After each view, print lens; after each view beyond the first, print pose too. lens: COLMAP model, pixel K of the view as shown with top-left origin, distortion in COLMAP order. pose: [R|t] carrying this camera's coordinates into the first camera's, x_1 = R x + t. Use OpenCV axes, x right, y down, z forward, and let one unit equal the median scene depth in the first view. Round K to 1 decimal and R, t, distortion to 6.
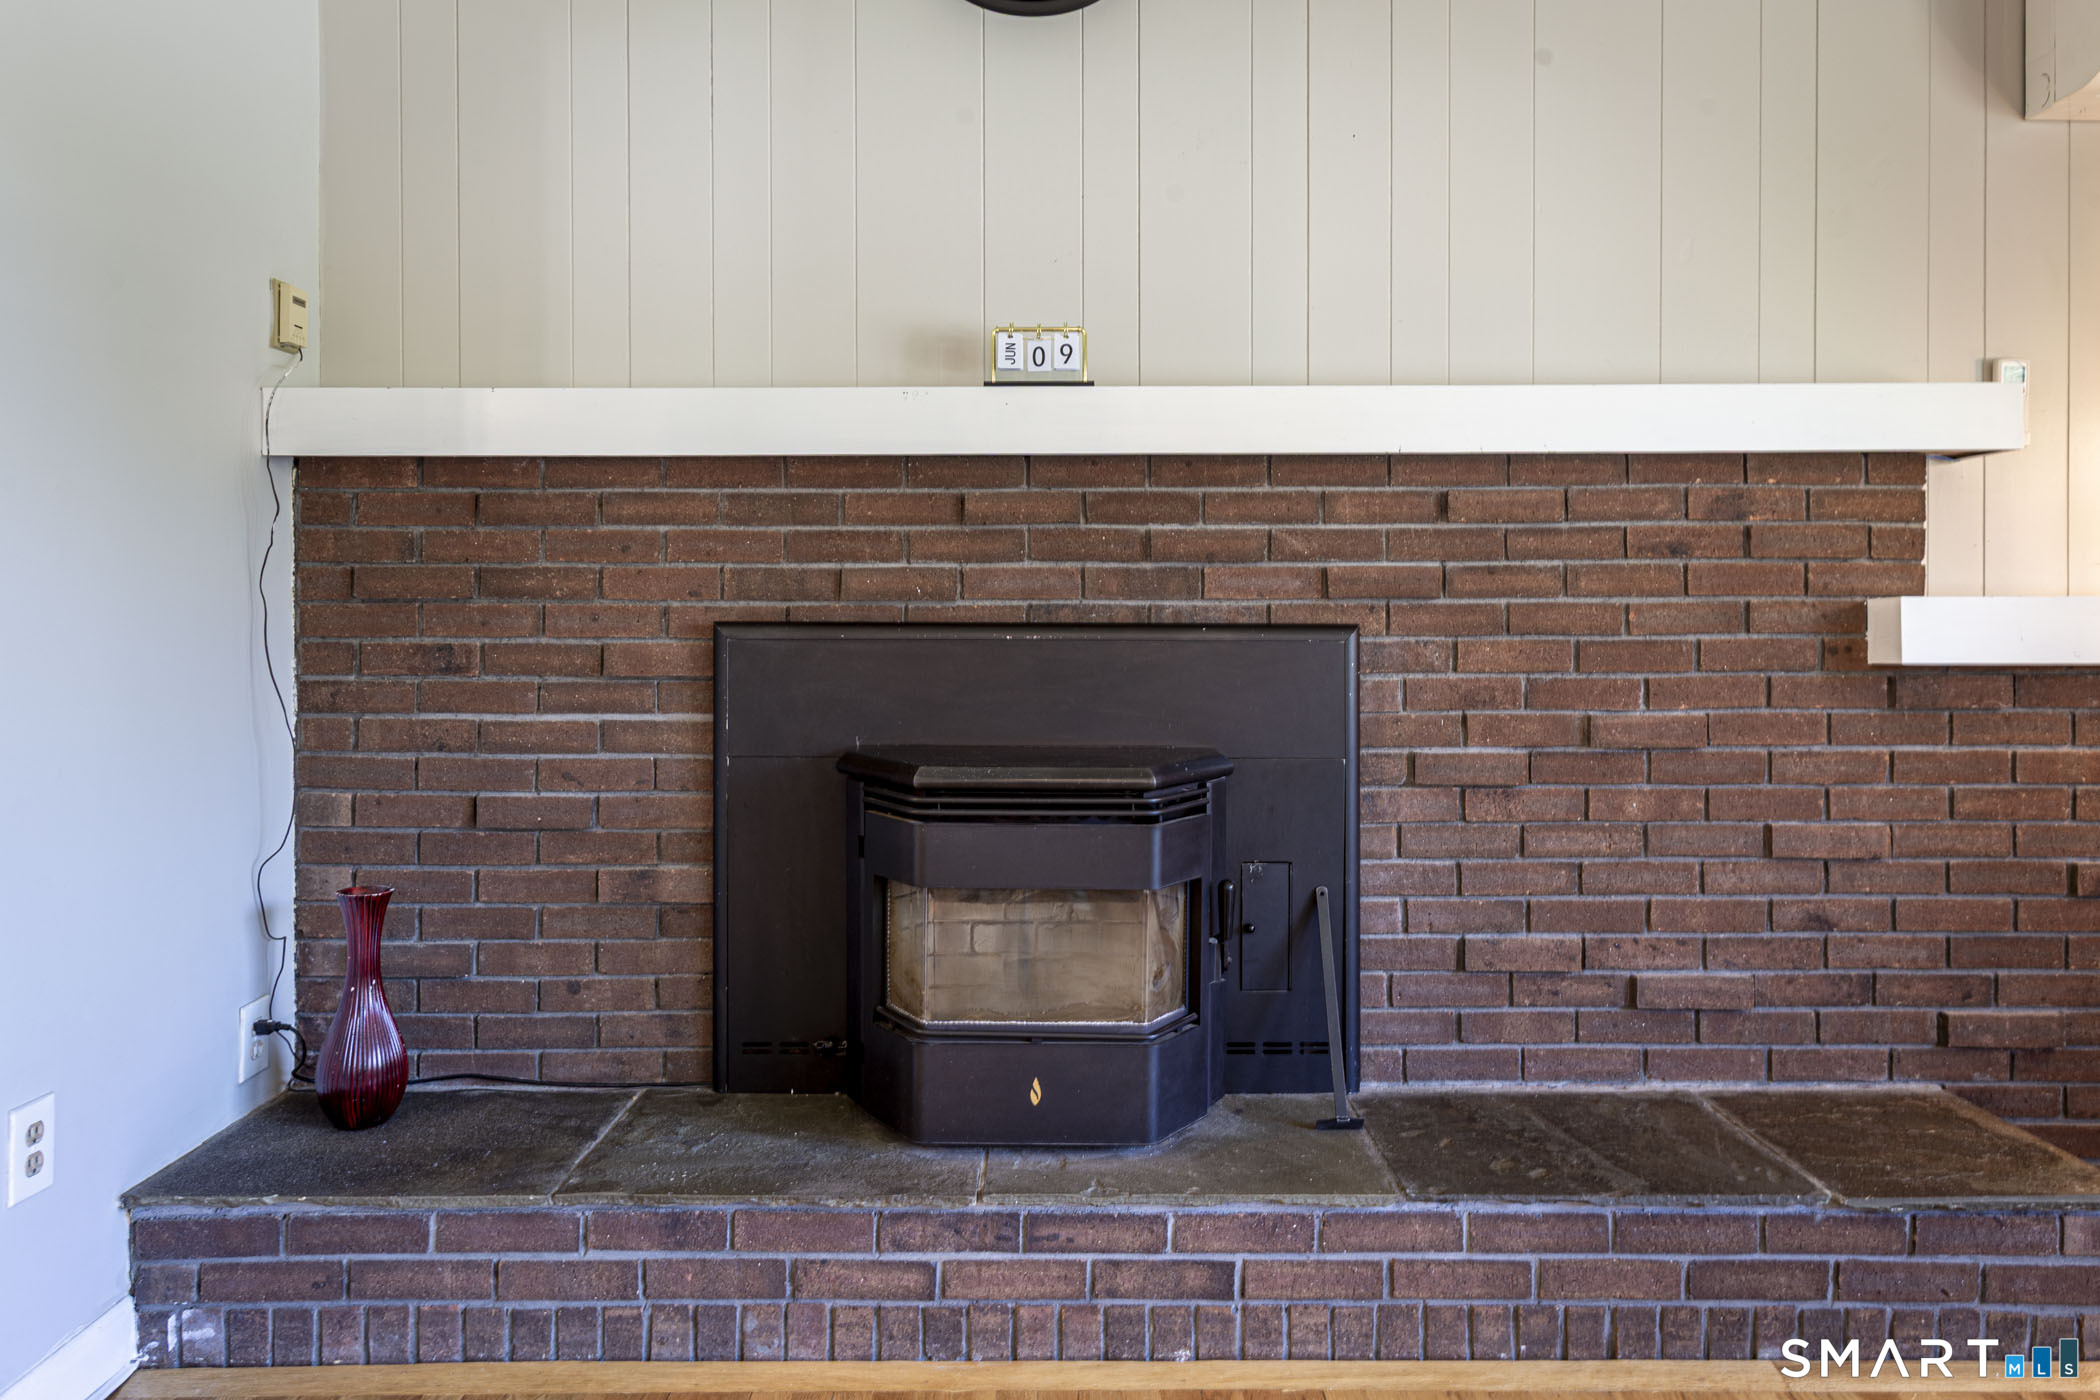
lens RADIAL K [[1438.5, 0, 1050.6], [0, 1438.5, 616.0], [0, 0, 1]] dist [0.003188, -0.000846]
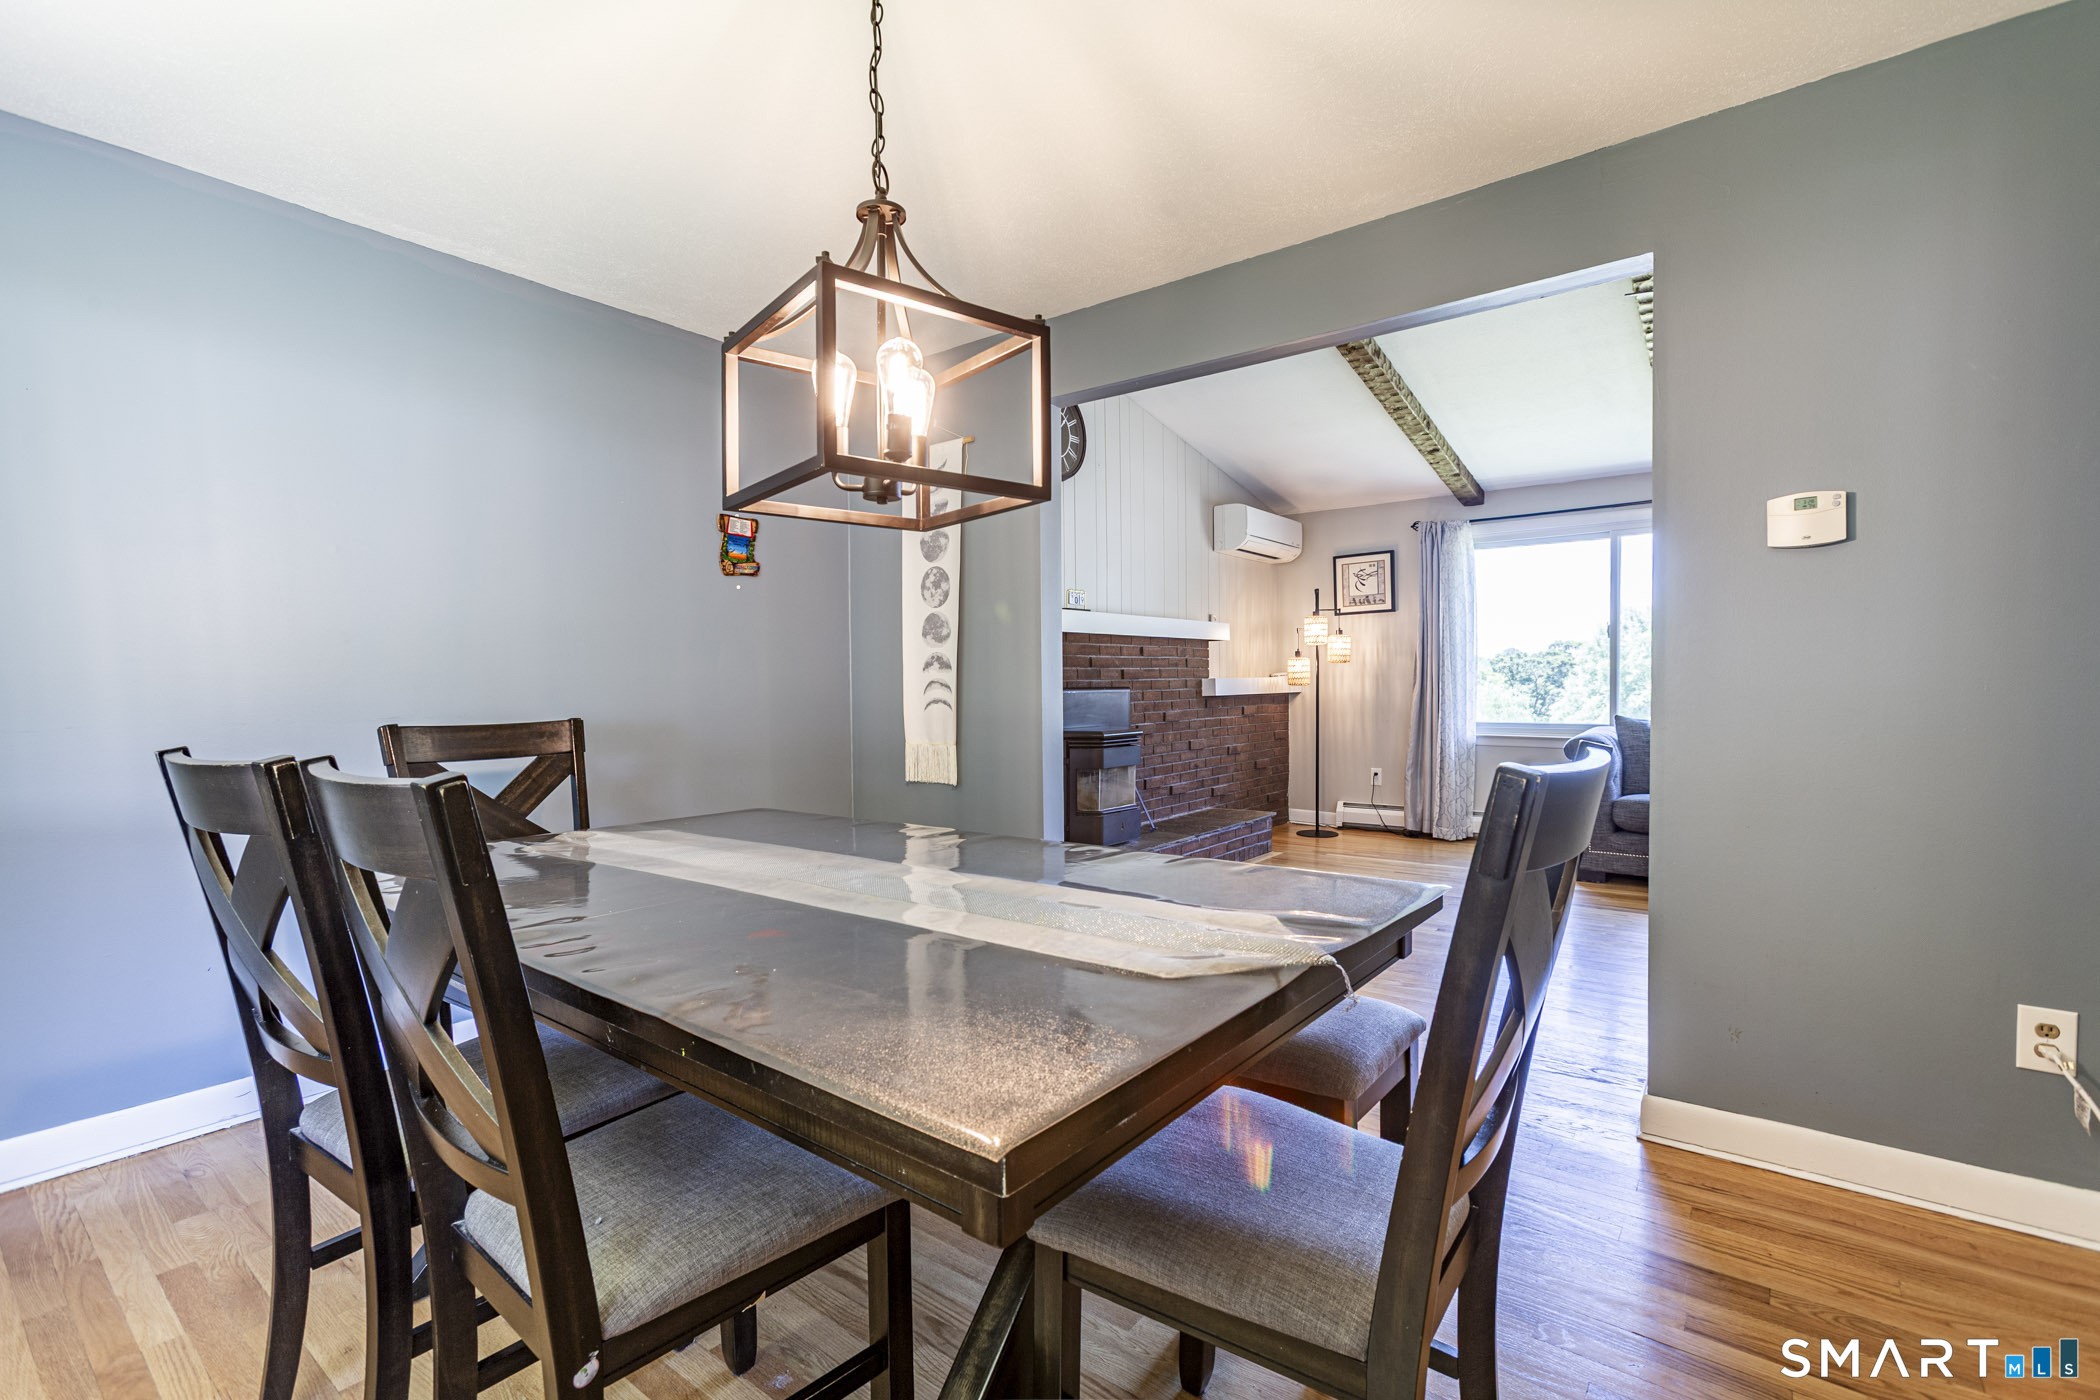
lens RADIAL K [[923.5, 0, 1055.5], [0, 923.5, 697.3], [0, 0, 1]] dist [-0.001468, 0.000474]
pose [[0.606942, -0.020822, 0.794473, -1.552879], [0.014197, 0.999781, 0.015357, -0.005072], [-0.794619, 0.001958, 0.607105, -0.145525]]
